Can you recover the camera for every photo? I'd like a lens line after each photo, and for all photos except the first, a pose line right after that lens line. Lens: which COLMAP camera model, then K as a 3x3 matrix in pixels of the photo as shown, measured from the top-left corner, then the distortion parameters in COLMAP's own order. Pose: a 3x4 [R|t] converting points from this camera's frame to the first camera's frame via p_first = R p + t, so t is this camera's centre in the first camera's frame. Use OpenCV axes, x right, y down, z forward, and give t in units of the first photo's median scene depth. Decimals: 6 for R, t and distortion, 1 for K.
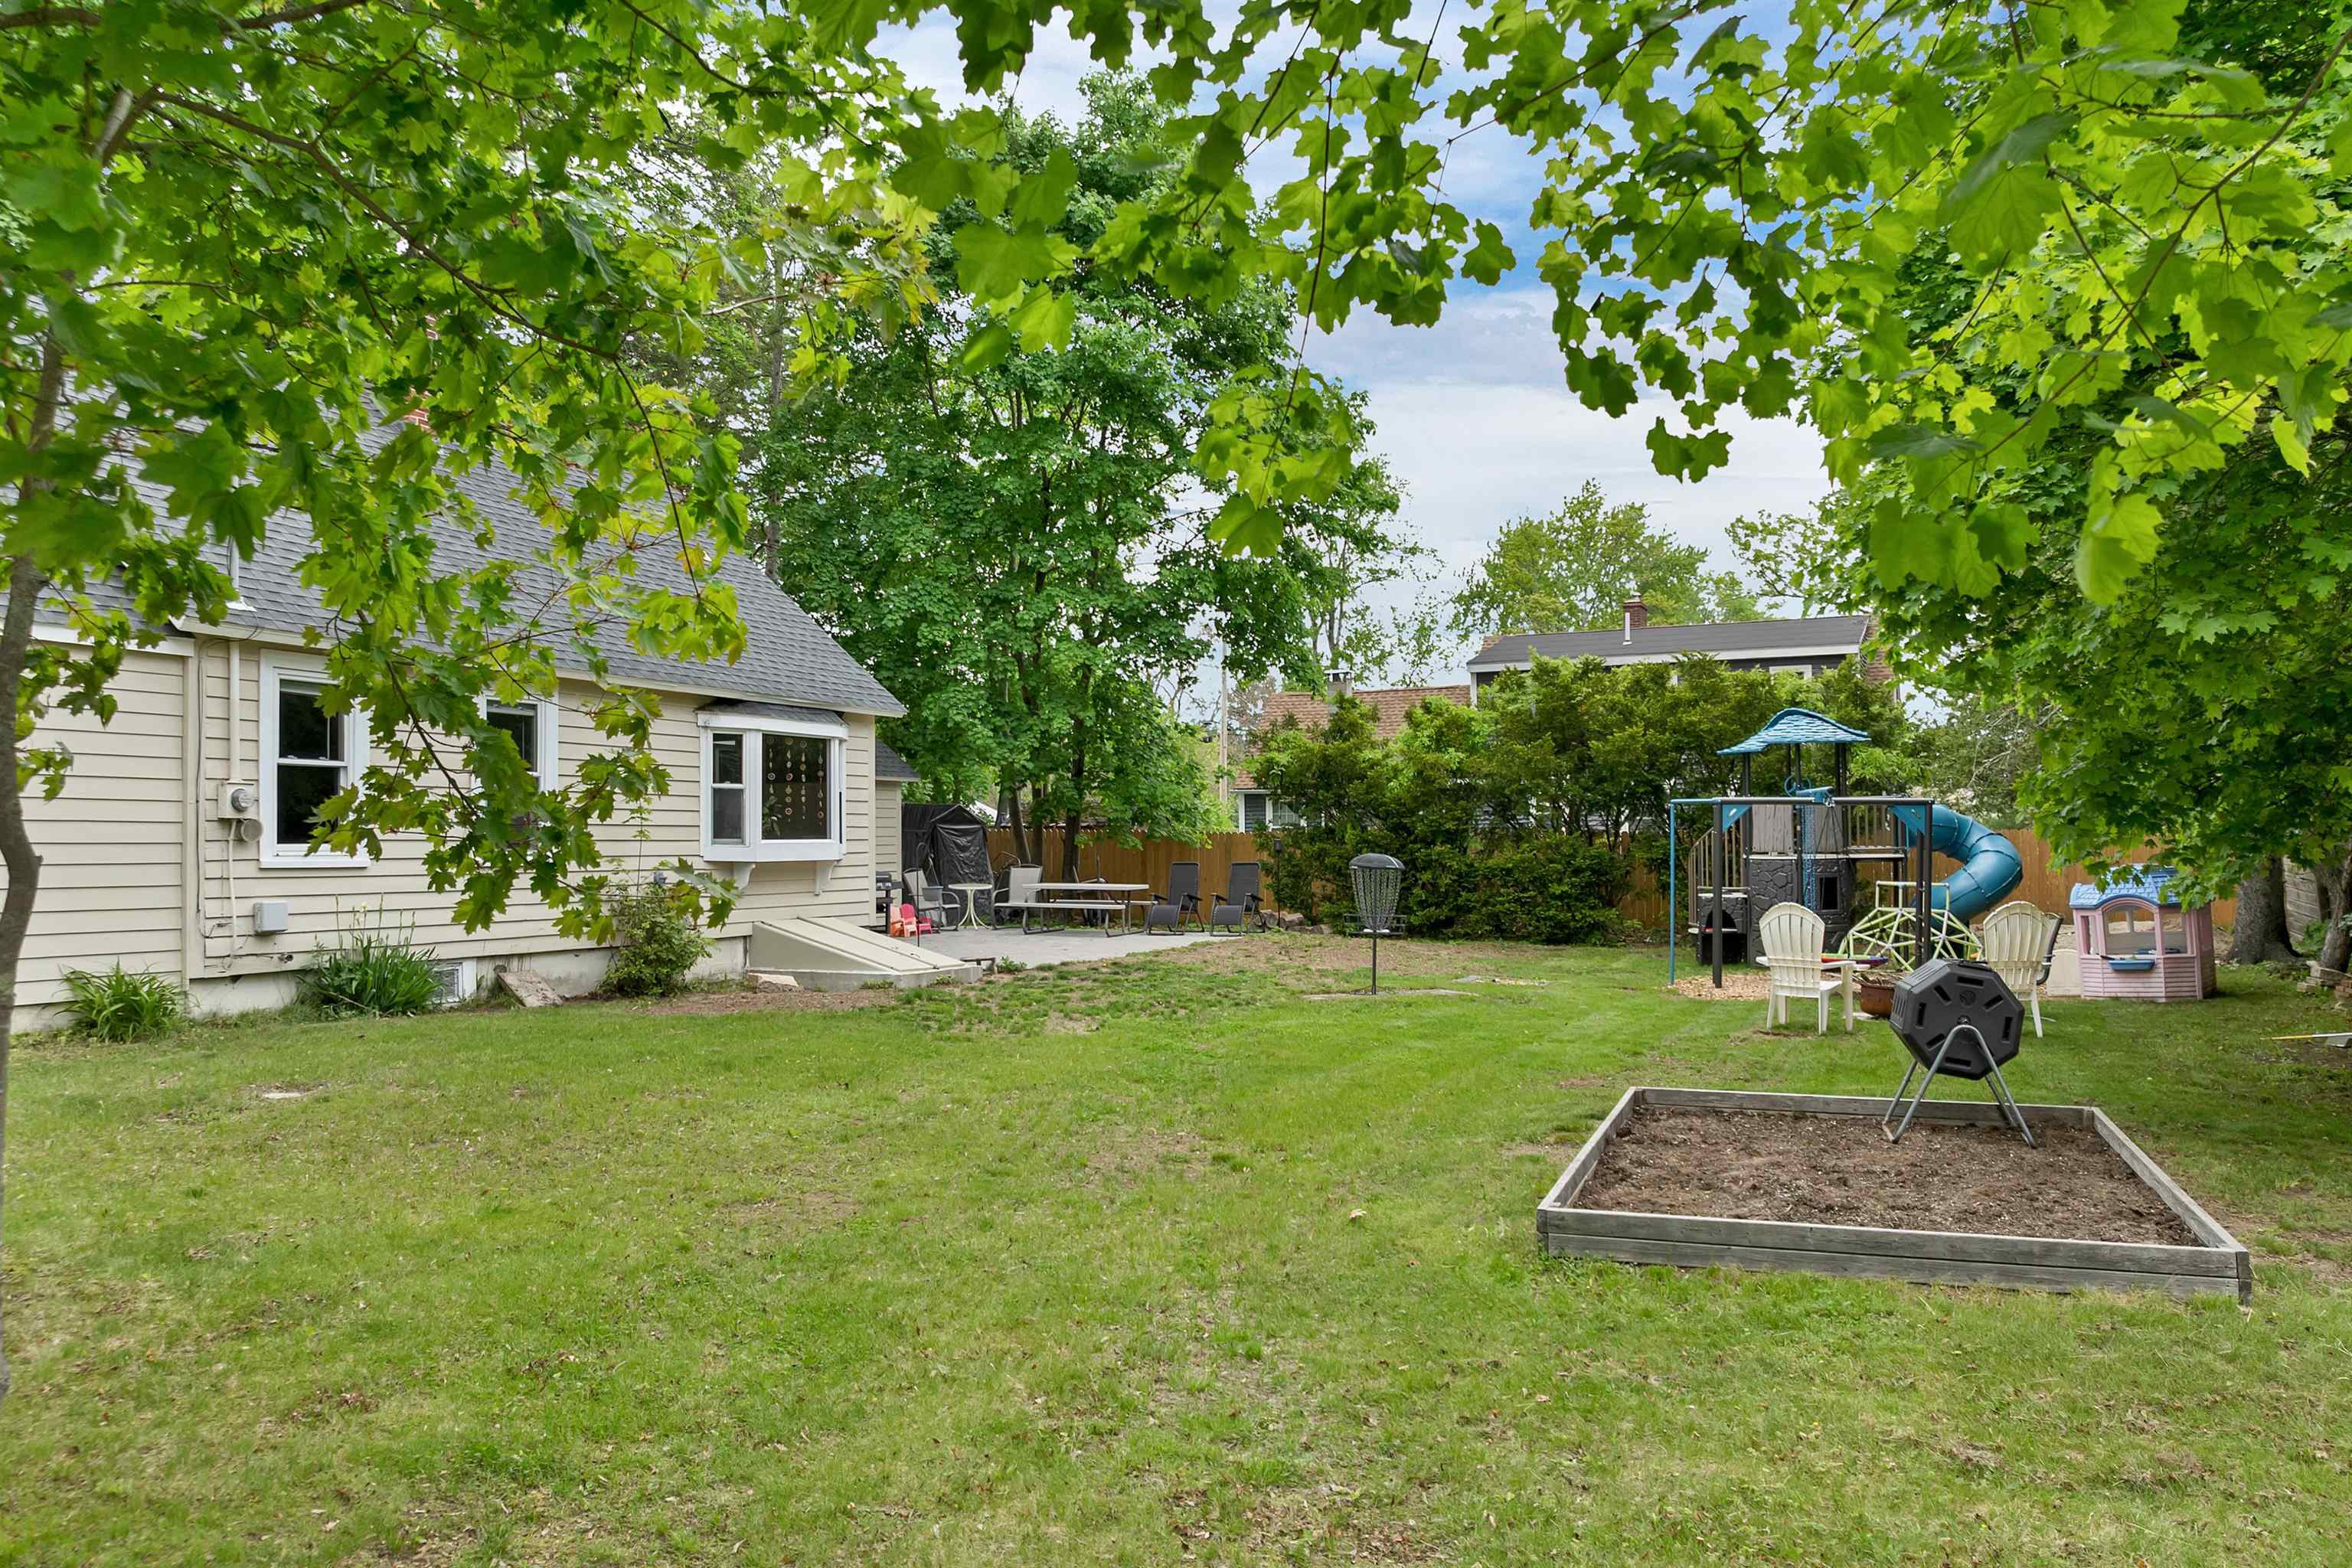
lens RADIAL K [[1700.9, 0, 1176.0], [0, 1700.9, 784.0], [0, 0, 1]] dist [-0.041978, -0.002190]
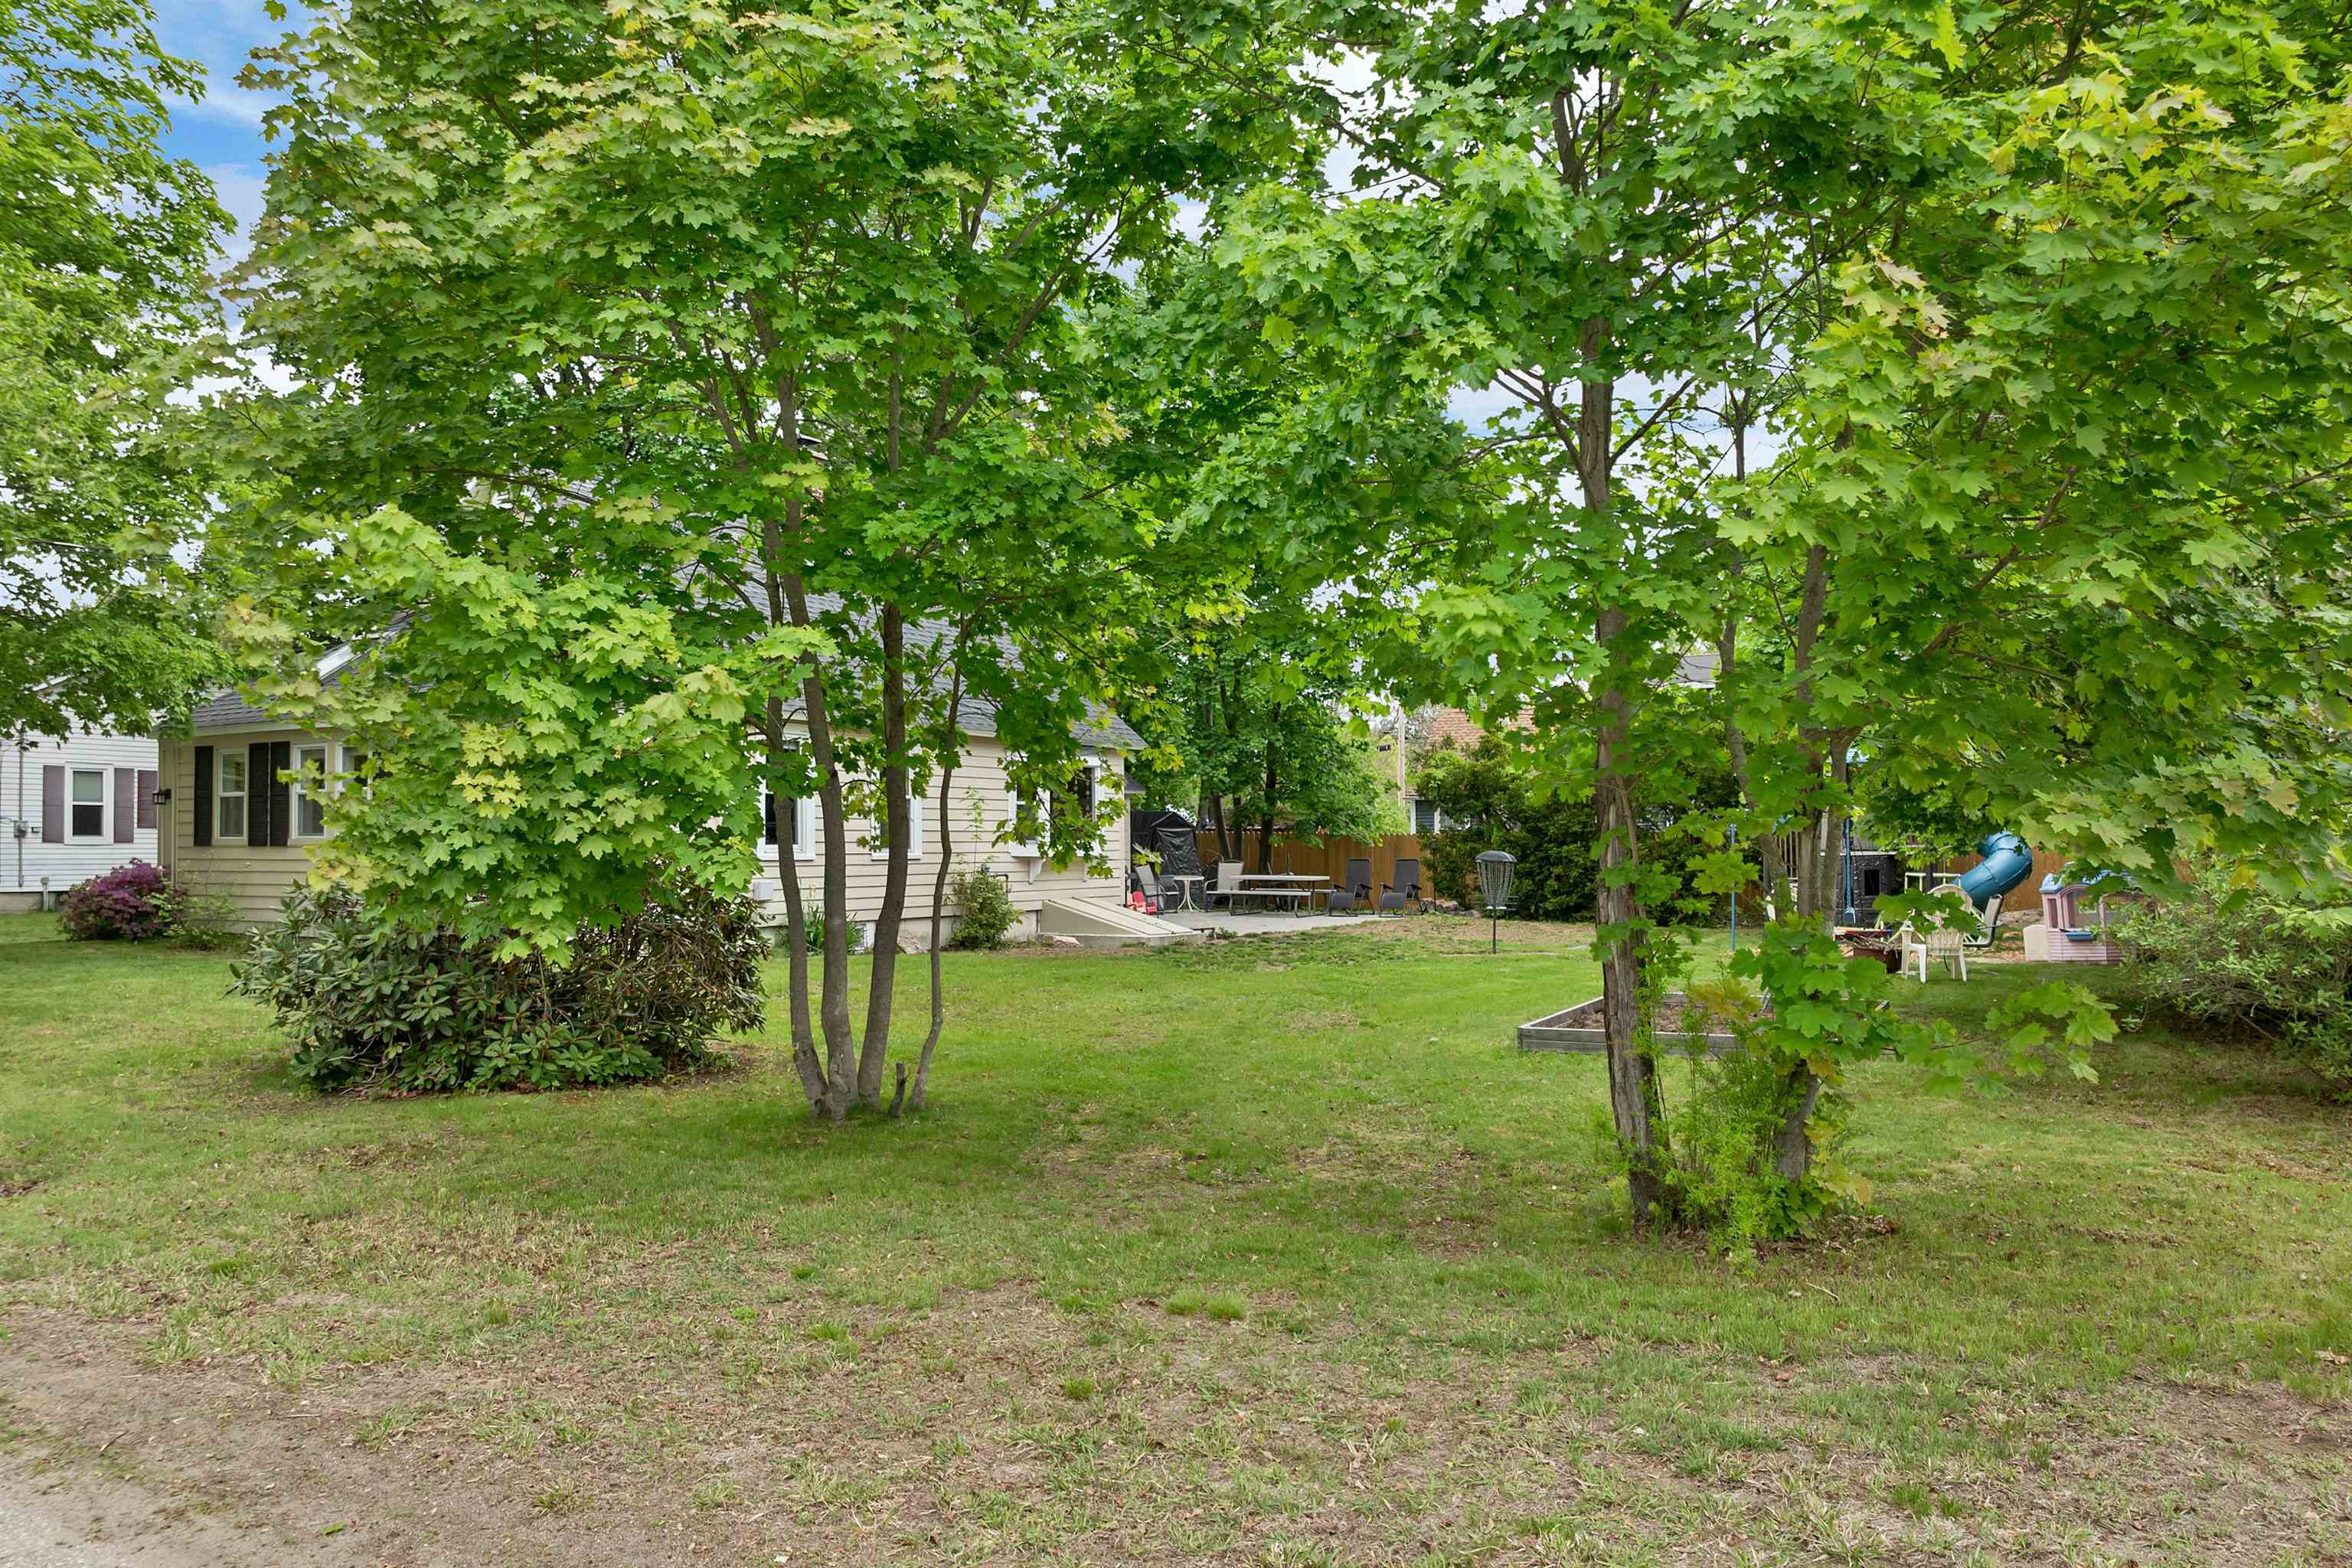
lens RADIAL K [[1700.9, 0, 1176.0], [0, 1700.9, 784.0], [0, 0, 1]] dist [-0.041978, -0.002190]
pose [[0.994069, -0.004297, -0.108663, 0.009360], [0.004329, 0.999991, 0.000056, -0.010790], [0.108662, -0.000526, 0.994079, -0.297892]]
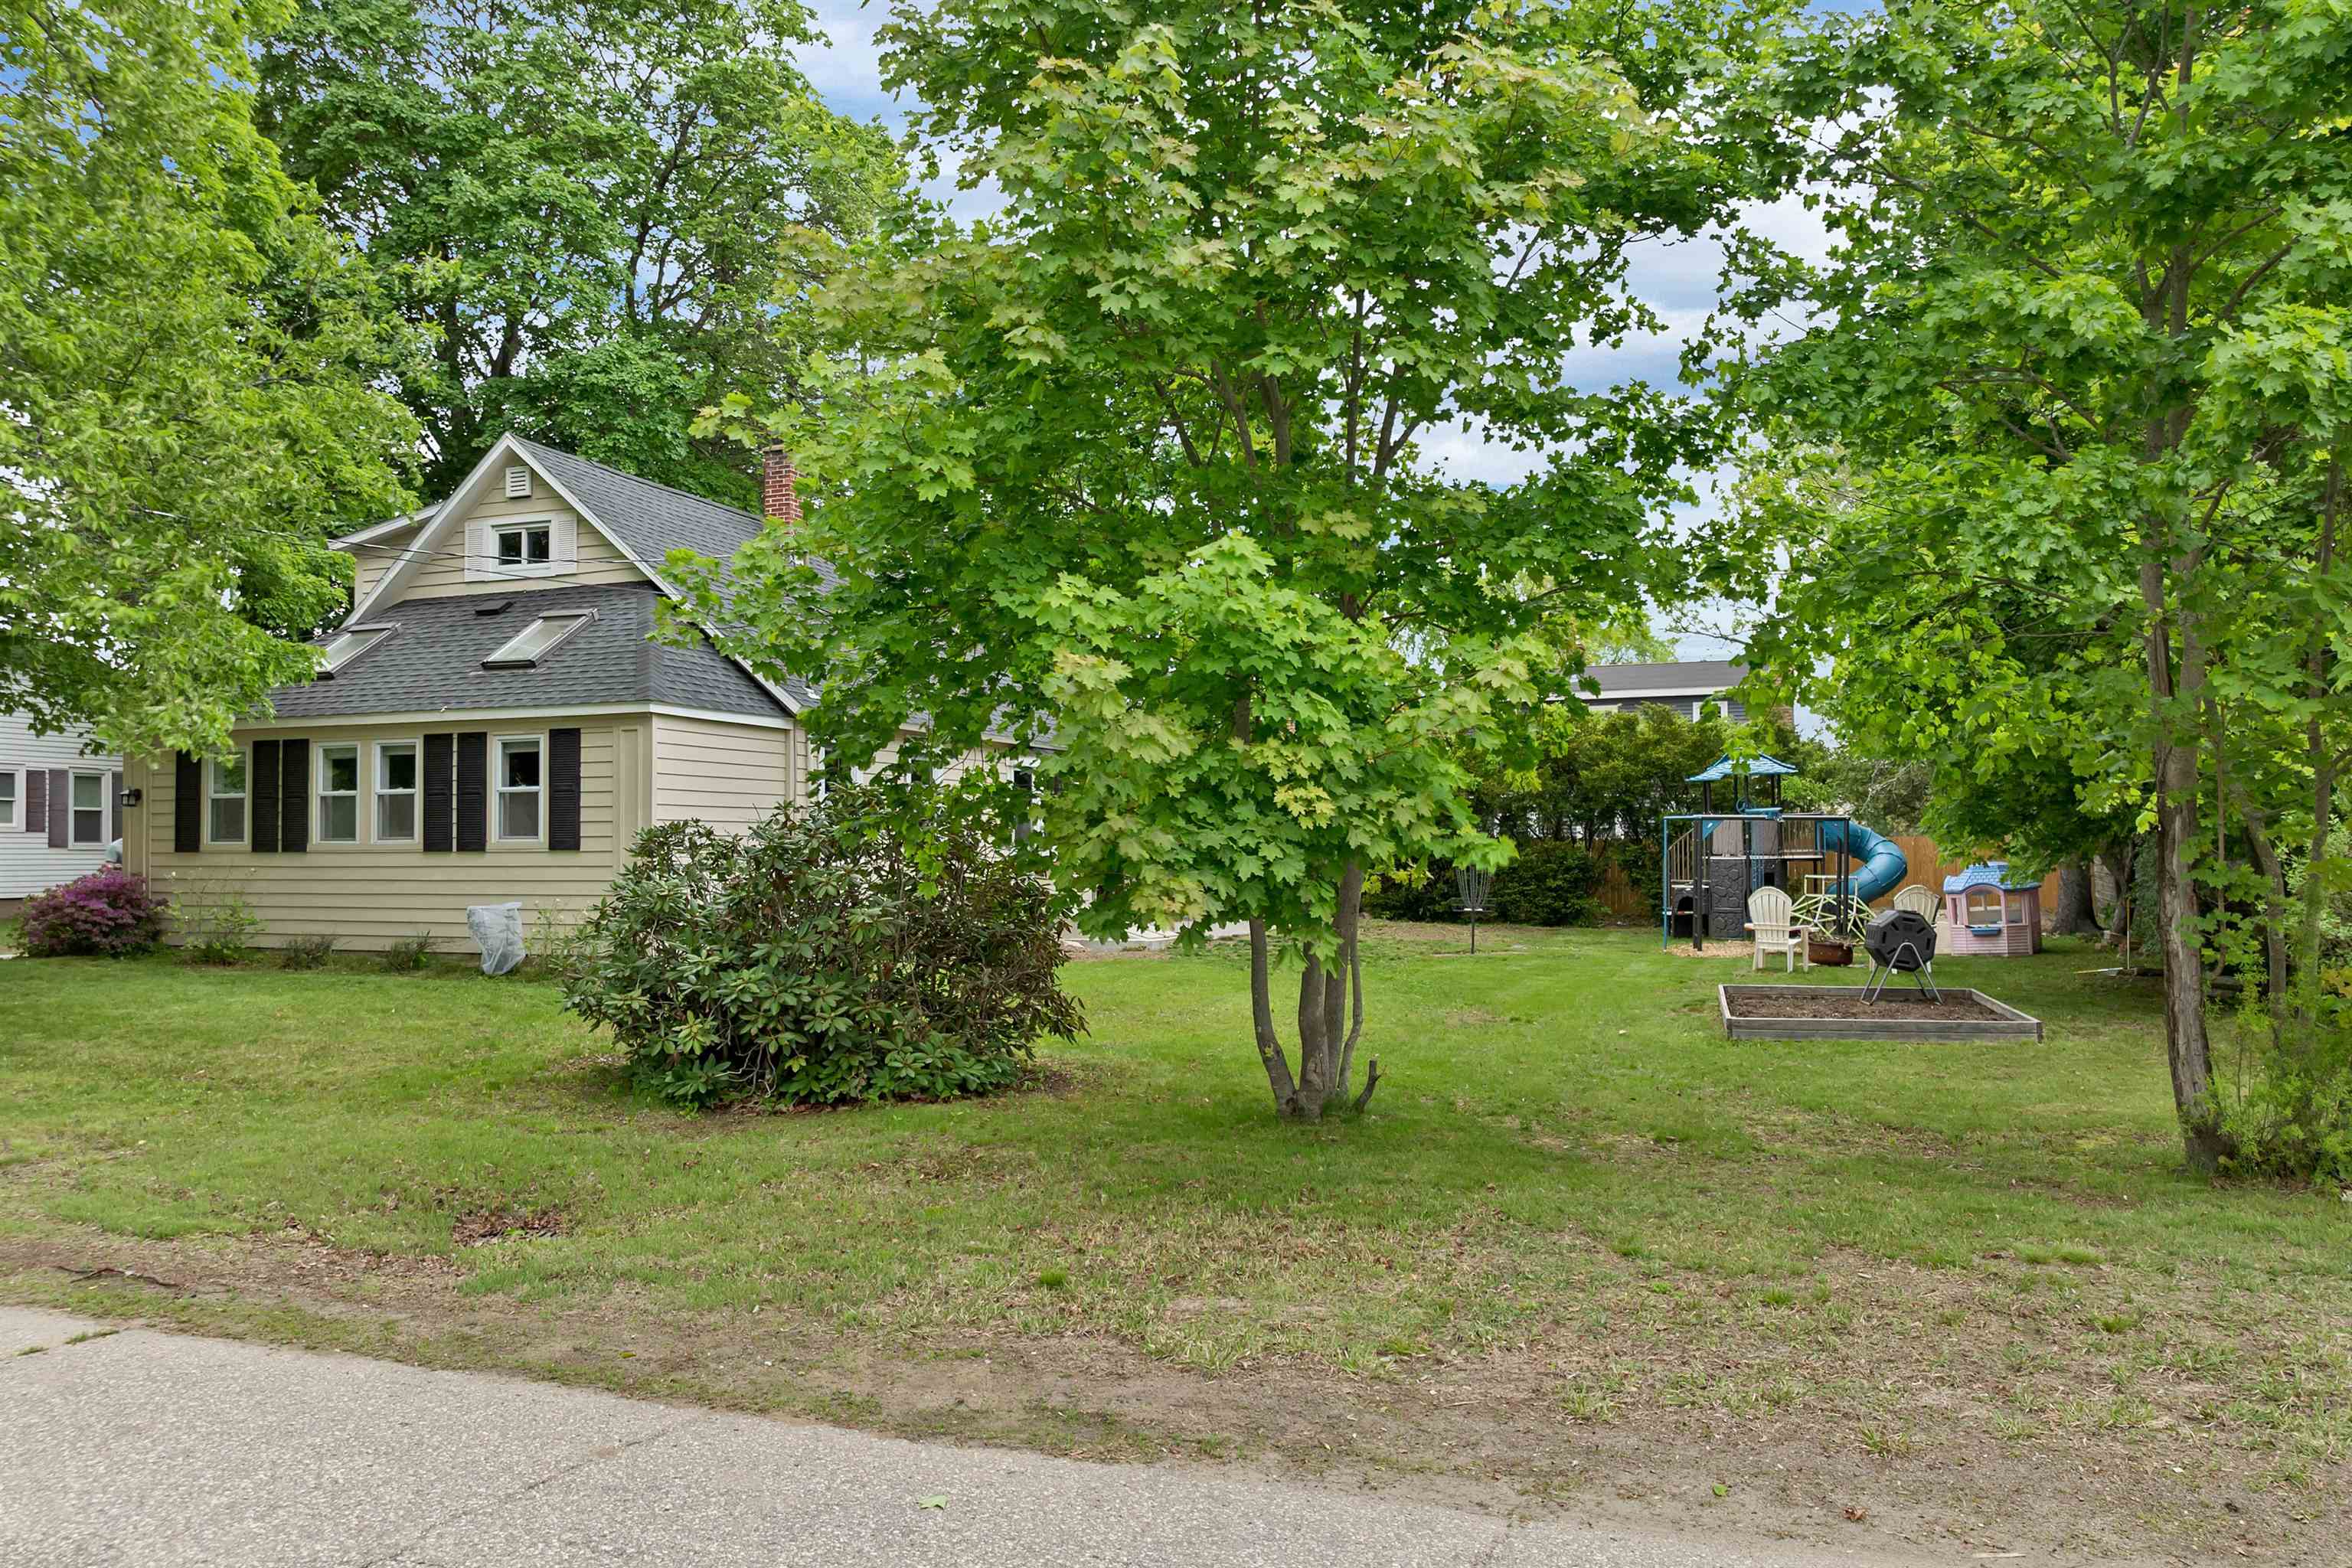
lens RADIAL K [[1700.9, 0, 1176.0], [0, 1700.9, 784.0], [0, 0, 1]] dist [-0.041978, -0.002190]
pose [[0.997262, 0.002117, 0.073920, -0.188642], [-0.001959, 0.999996, -0.002201, -0.012294], [-0.073925, 0.002051, 0.997262, -0.320498]]
